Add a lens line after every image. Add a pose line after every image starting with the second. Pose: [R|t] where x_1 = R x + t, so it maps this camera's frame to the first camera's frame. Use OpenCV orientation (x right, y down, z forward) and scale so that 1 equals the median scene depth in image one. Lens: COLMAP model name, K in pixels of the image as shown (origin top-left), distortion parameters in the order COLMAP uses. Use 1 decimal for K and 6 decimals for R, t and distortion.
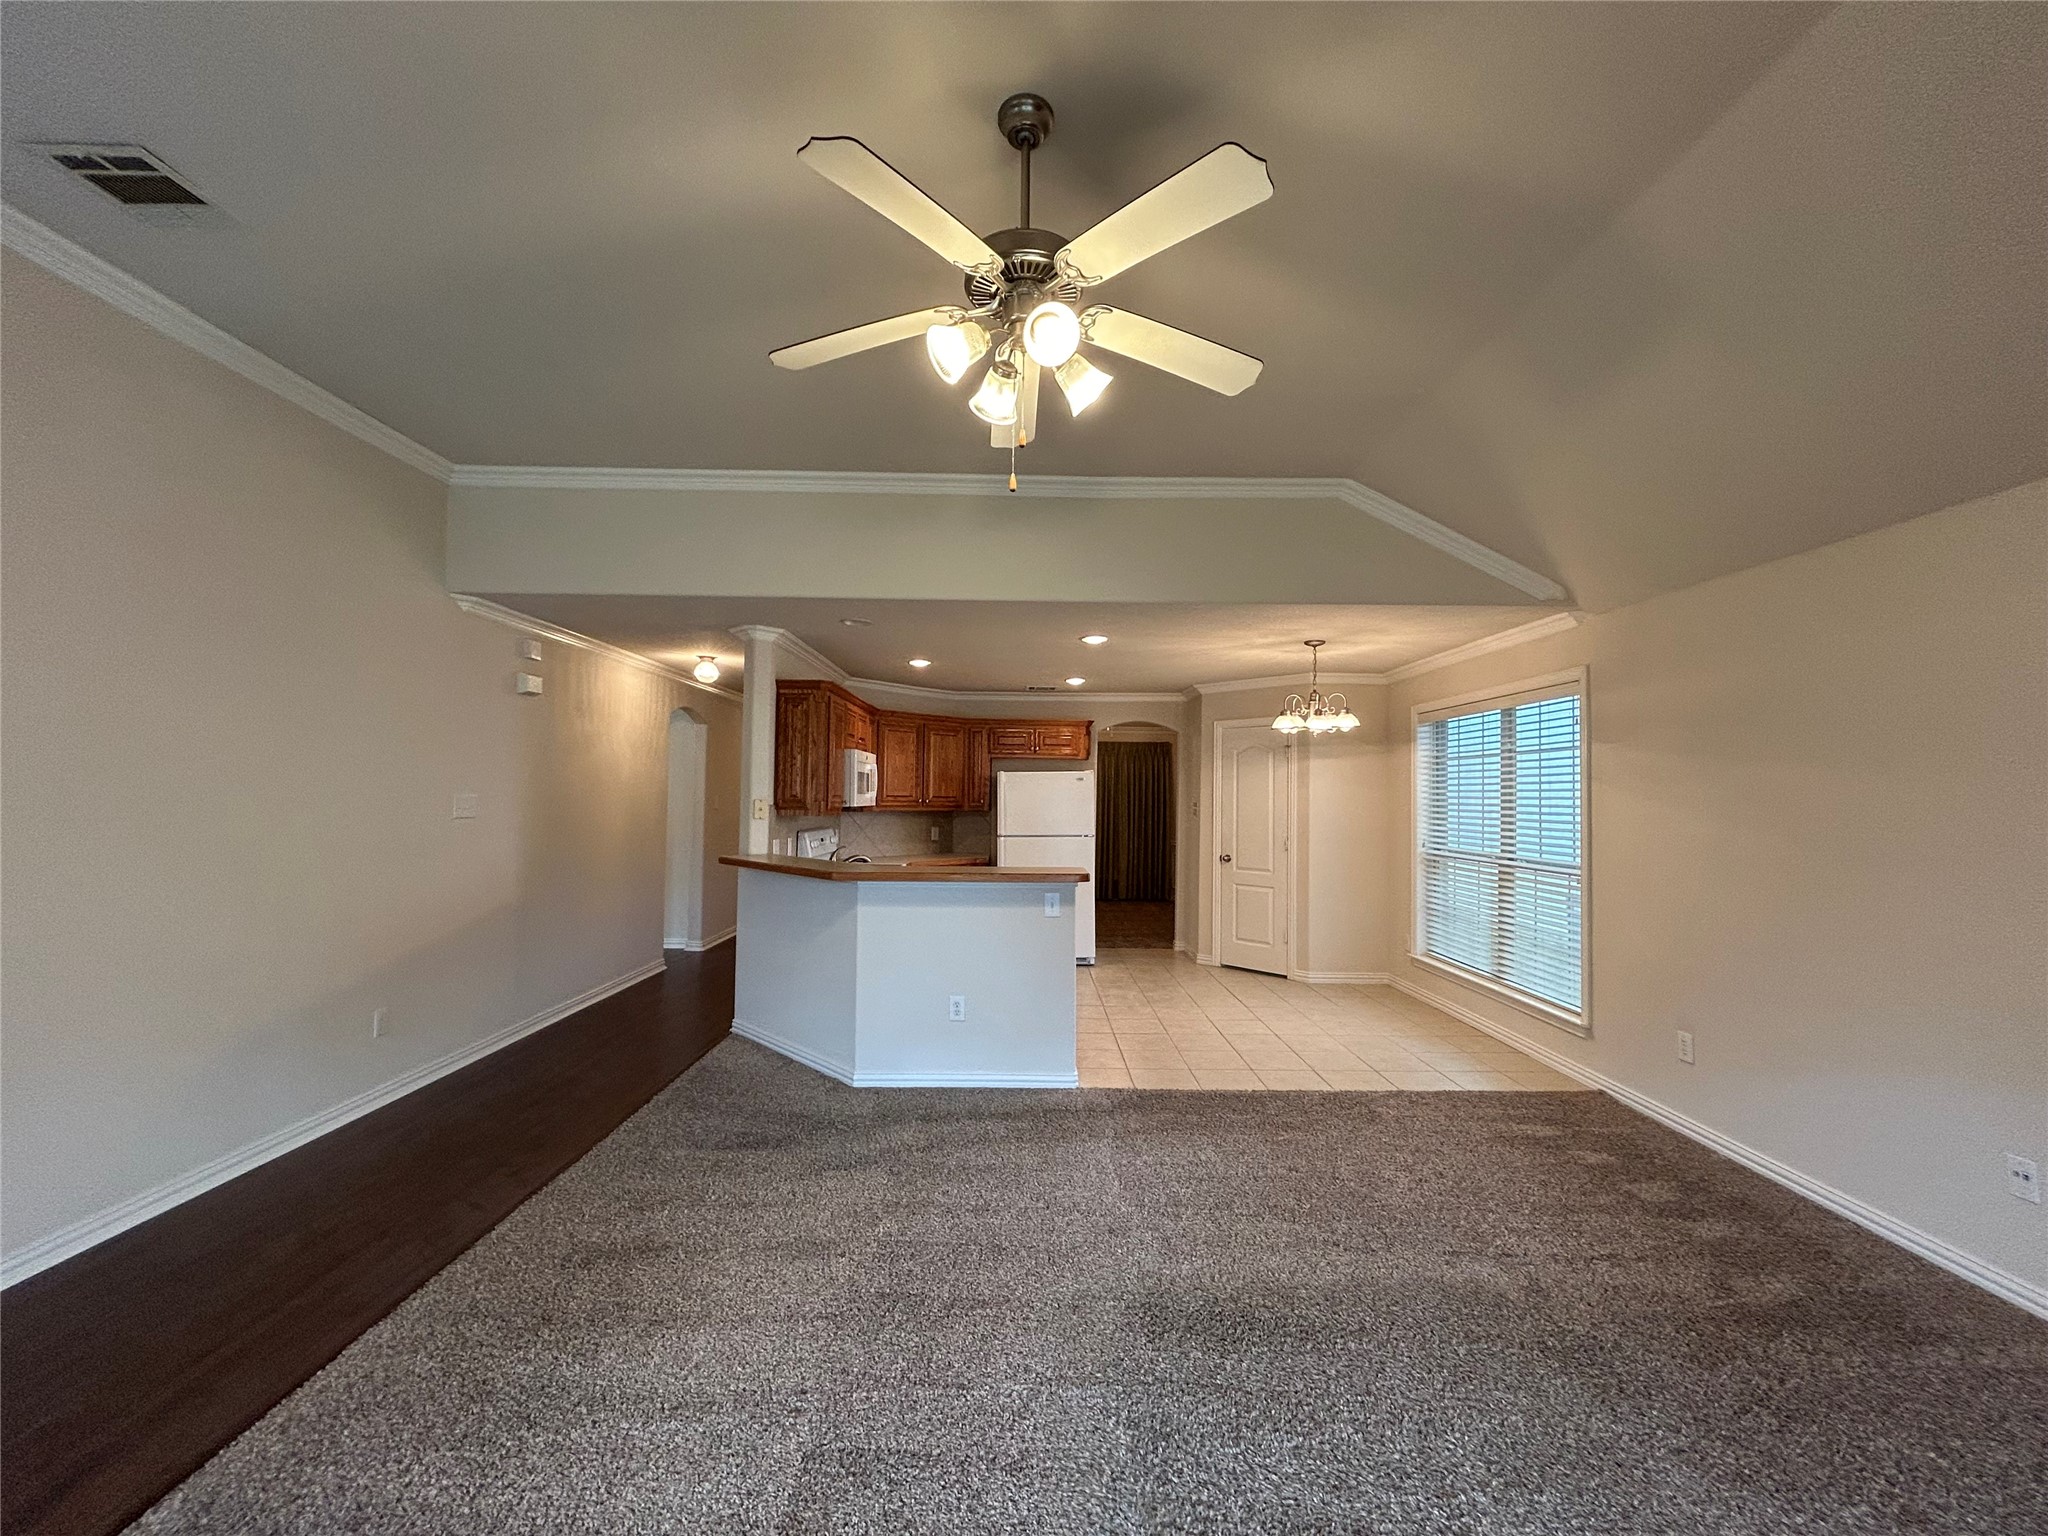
lens RADIAL K [[811.4, 0, 1013.9], [0, 811.4, 766.9], [0, 0, 1]] dist [-0.014037, 0.000144]
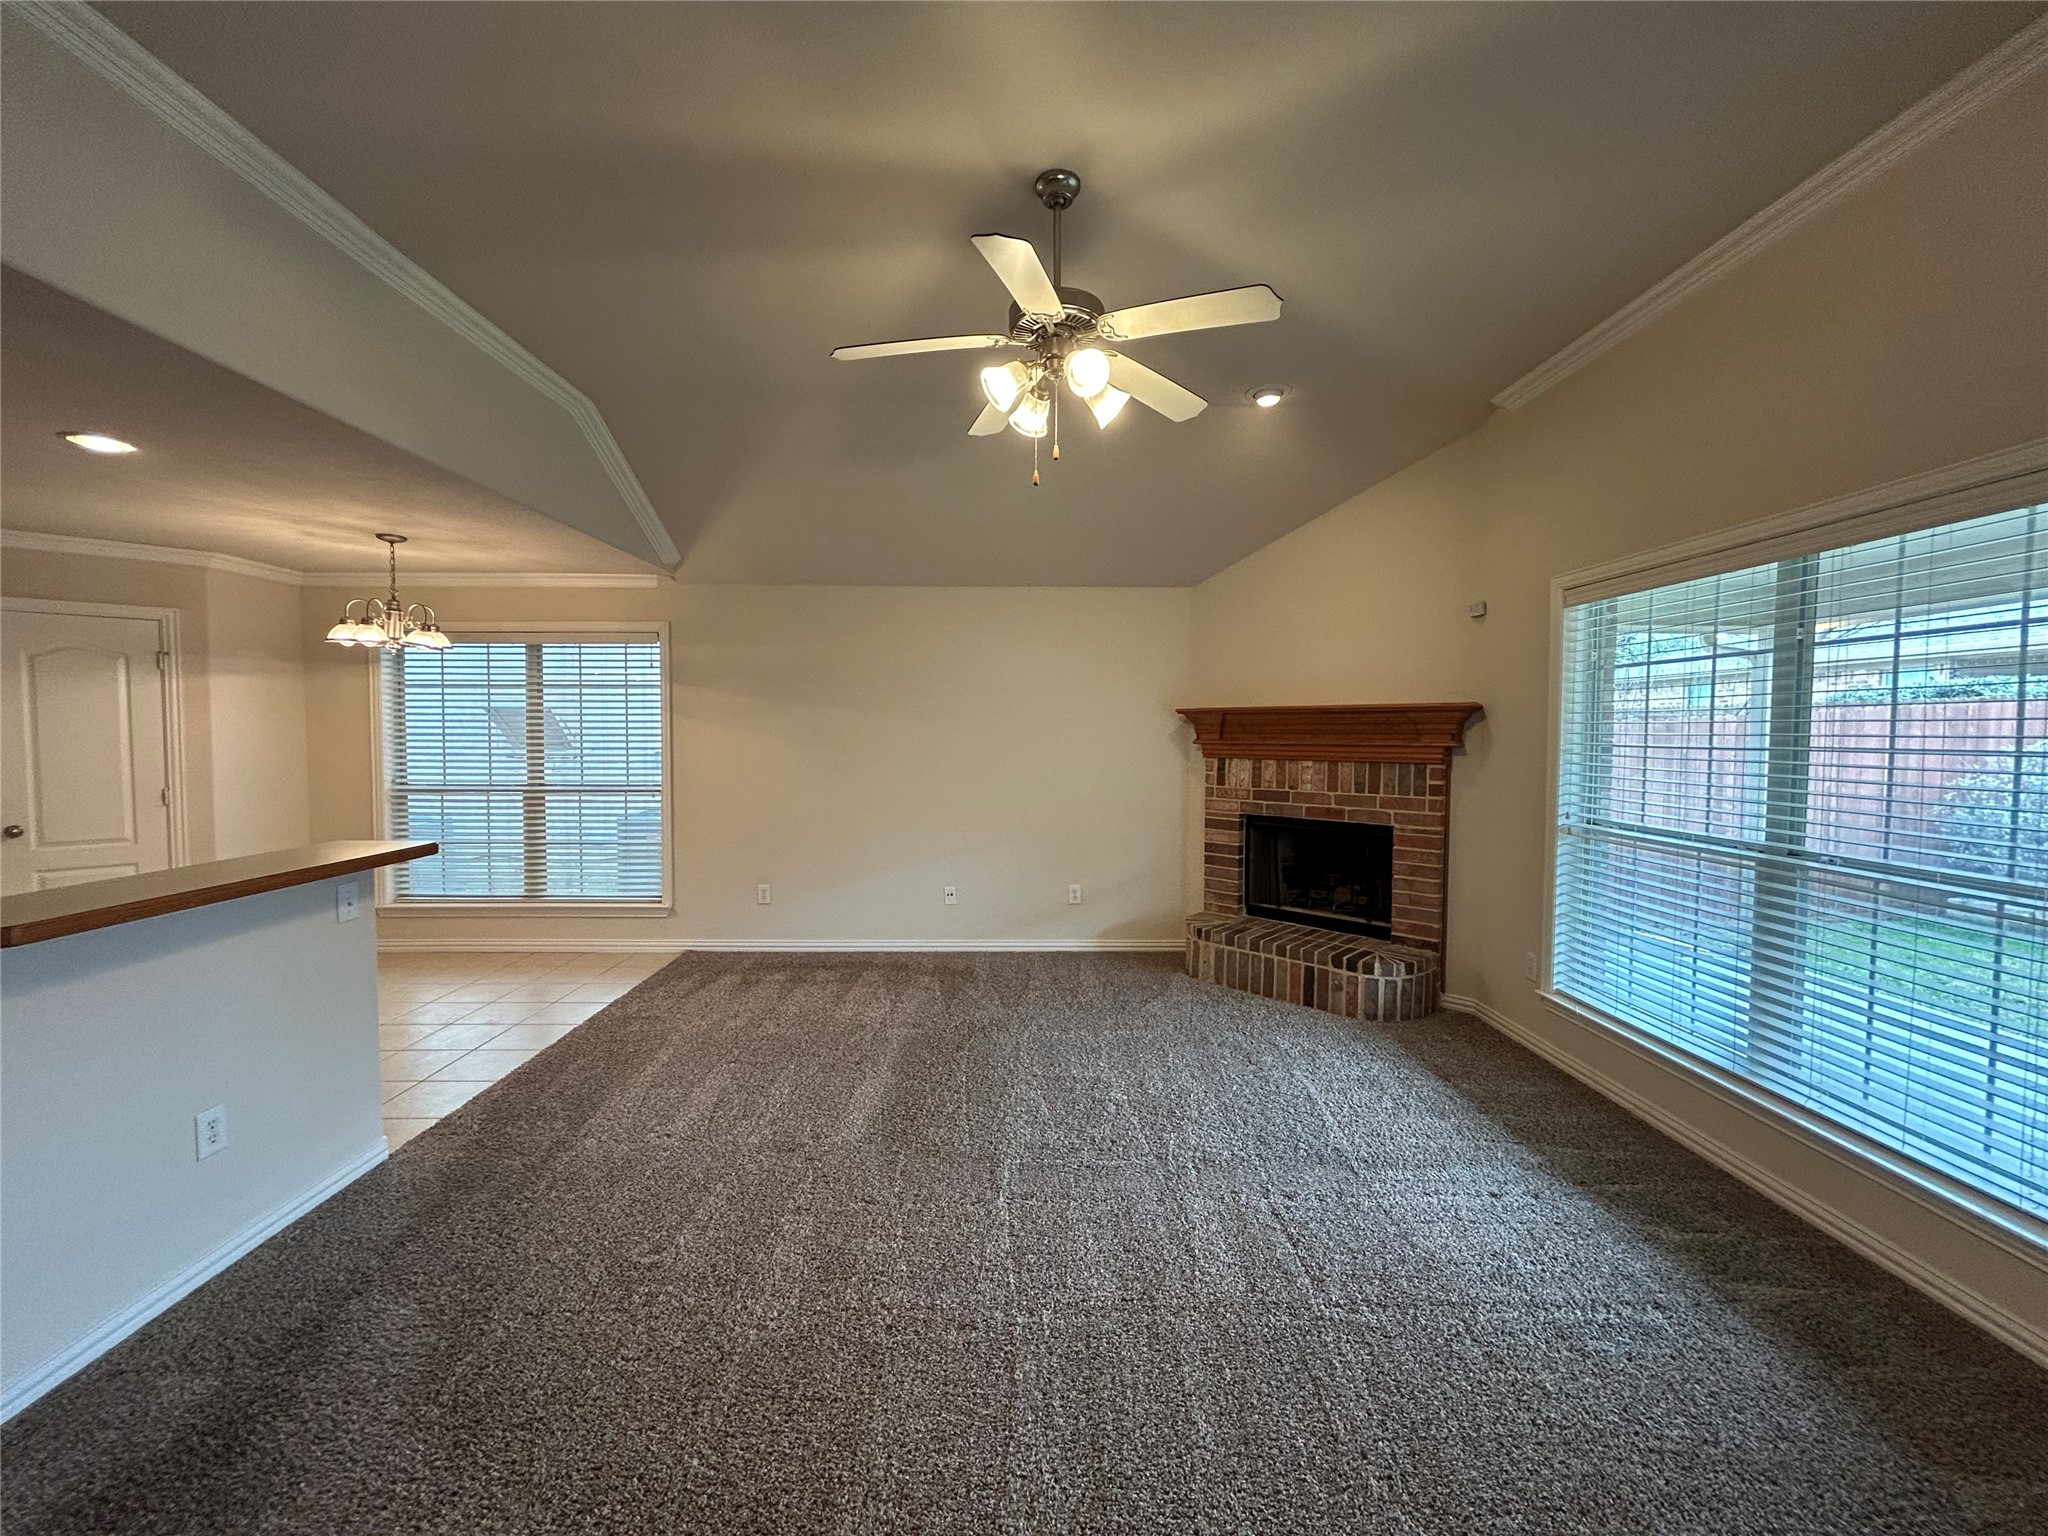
lens RADIAL K [[810.4, 0, 1027.8], [0, 810.4, 770.6], [0, 0, 1]] dist [0.000602, 0.000018]
pose [[-0.017885, -0.057086, 0.998209, -0.476658], [-0.039159, 0.997643, 0.056352, 0.008383], [-0.999073, -0.038081, -0.020079, 0.384838]]
